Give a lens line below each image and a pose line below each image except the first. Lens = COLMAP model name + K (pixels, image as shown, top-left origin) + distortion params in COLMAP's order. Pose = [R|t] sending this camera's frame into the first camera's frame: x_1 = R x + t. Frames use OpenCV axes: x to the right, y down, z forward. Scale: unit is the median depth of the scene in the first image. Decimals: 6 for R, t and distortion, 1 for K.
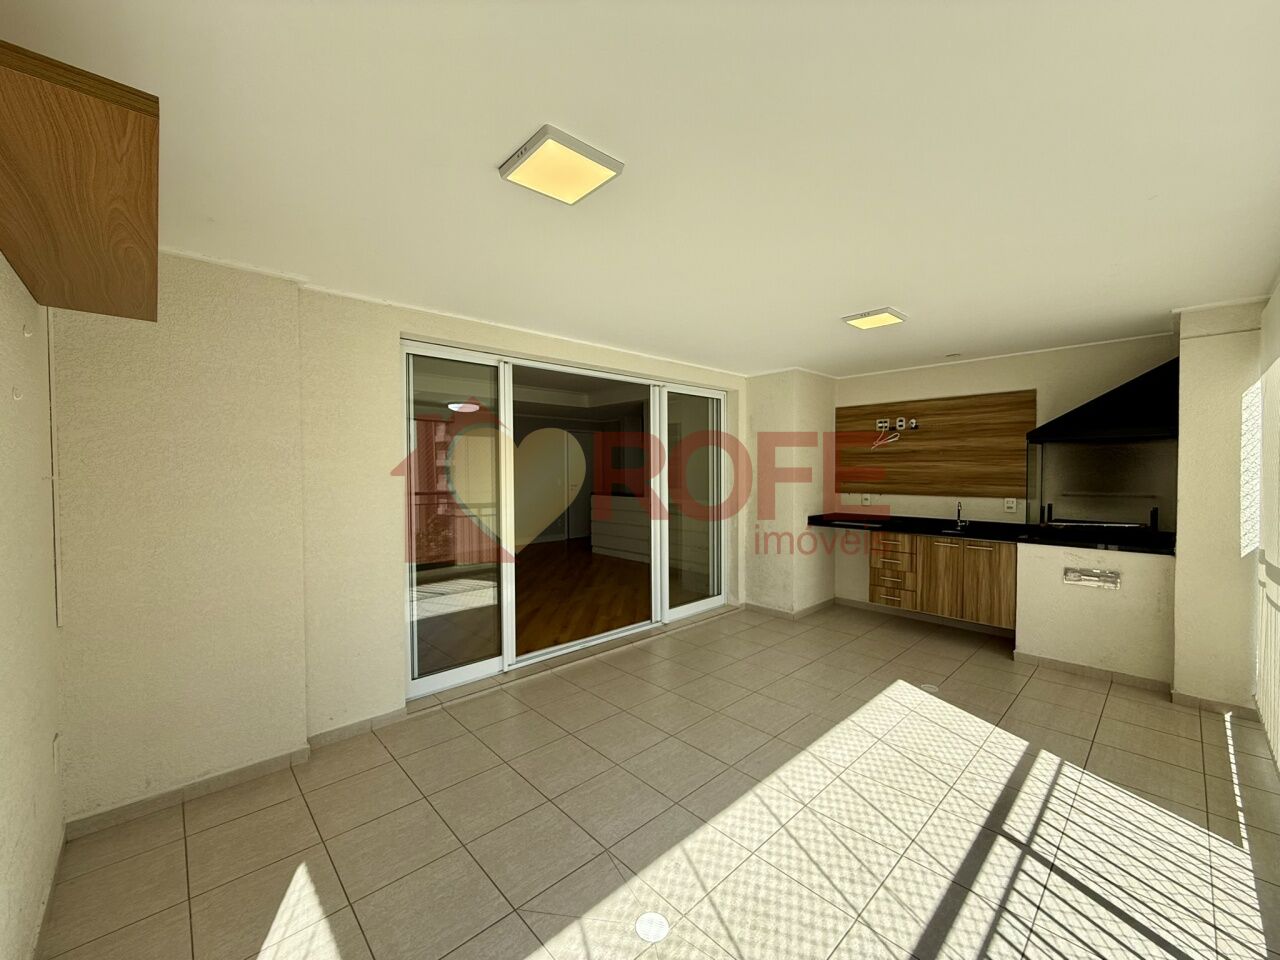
lens RADIAL K [[509.4, 0, 635.3], [0, 509.4, 480.8], [0, 0, 1]] dist [-0.001029, 0.000274]
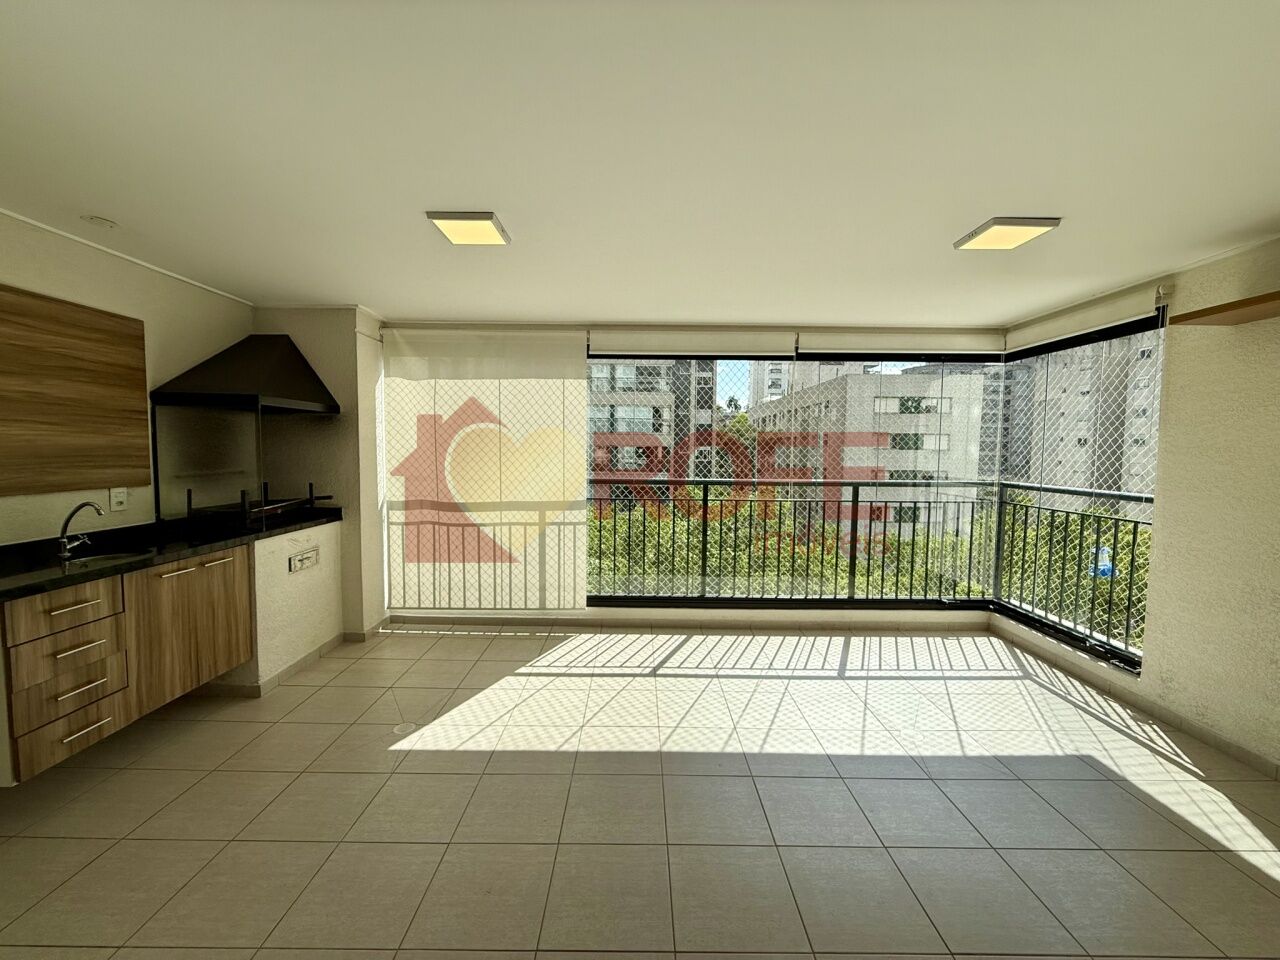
lens RADIAL K [[513.1, 0, 638.7], [0, 513.1, 481.3], [0, 0, 1]] dist [0.000173, 0.000344]
pose [[-0.733922, -0.047221, 0.677591, -0.160995], [0.008222, 0.996890, 0.078379, -0.018833], [-0.679184, 0.063095, -0.731251, 1.117022]]
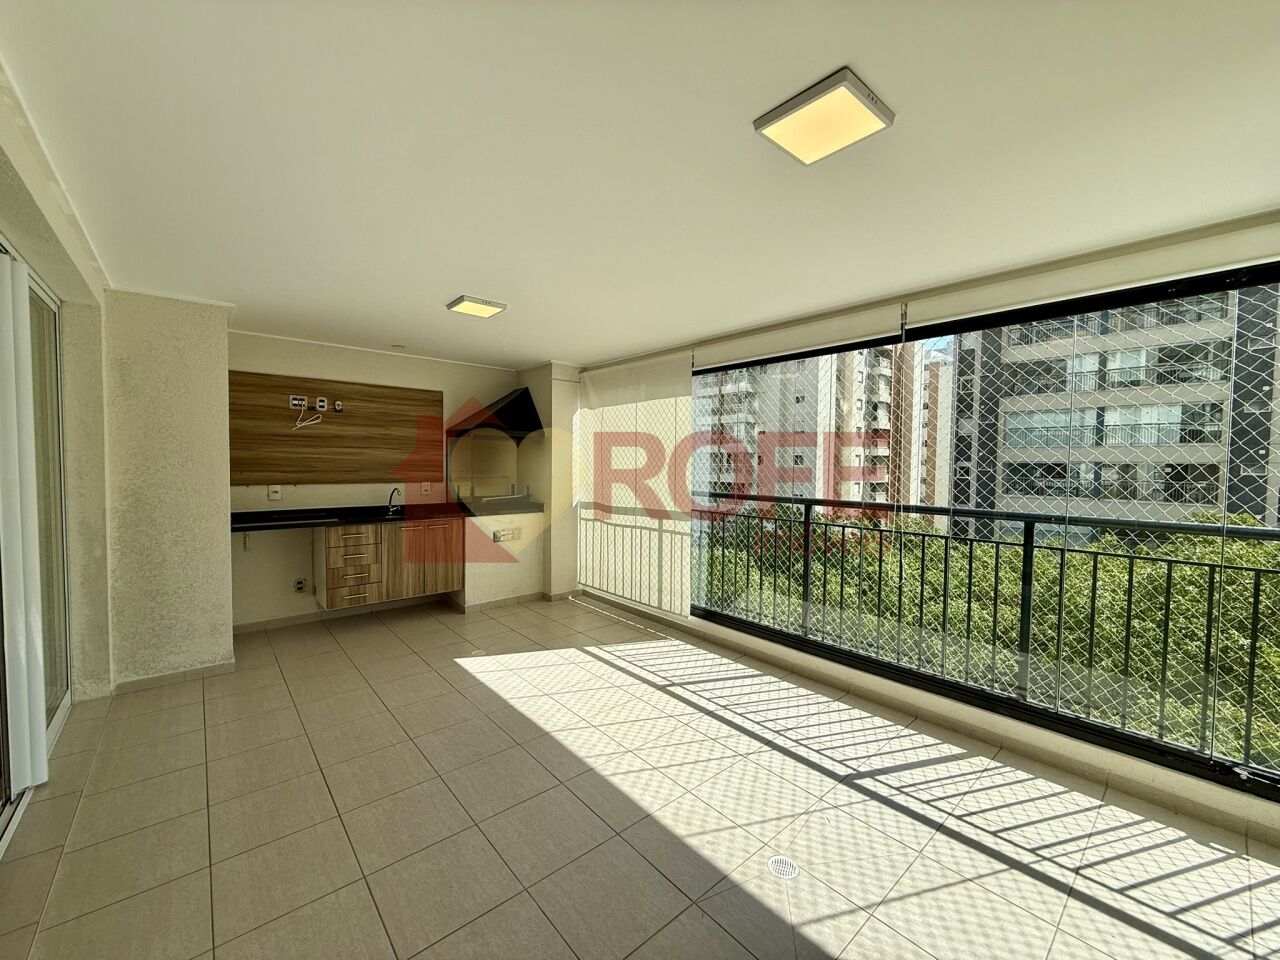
lens RADIAL K [[509.4, 0, 635.3], [0, 509.4, 480.8], [0, 0, 1]] dist [-0.001029, 0.000274]
pose [[0.034440, -0.034741, 0.998803, -0.437480], [0.011809, 0.999340, 0.034353, -0.003205], [-0.999337, 0.010612, 0.034827, 0.527625]]
